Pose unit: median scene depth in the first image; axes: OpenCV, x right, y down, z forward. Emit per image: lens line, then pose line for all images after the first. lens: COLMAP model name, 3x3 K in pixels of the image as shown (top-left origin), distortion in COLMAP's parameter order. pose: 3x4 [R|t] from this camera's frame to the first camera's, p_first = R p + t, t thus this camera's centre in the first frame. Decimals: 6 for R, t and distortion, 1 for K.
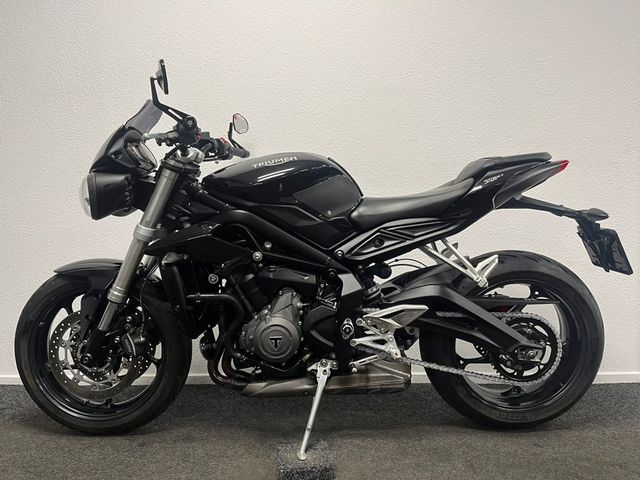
lens RADIAL K [[476.6, 0, 320.0], [0, 476.6, 240.0], [0, 0, 1]] dist [0.010245, 0.002780]
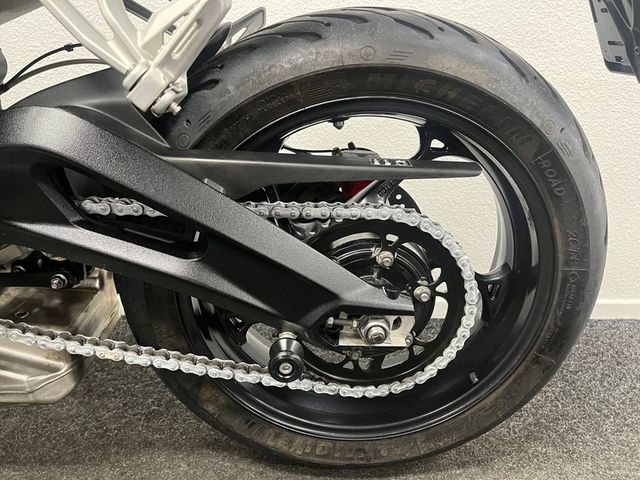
lens RADIAL K [[476.6, 0, 320.0], [0, 476.6, 240.0], [0, 0, 1]] dist [0.010245, 0.002780]
pose [[0.999860, 0.007372, 0.015048, 0.377958], [-0.011391, 0.957644, 0.287731, 0.081334], [-0.012289, -0.287862, 0.957593, 0.668720]]
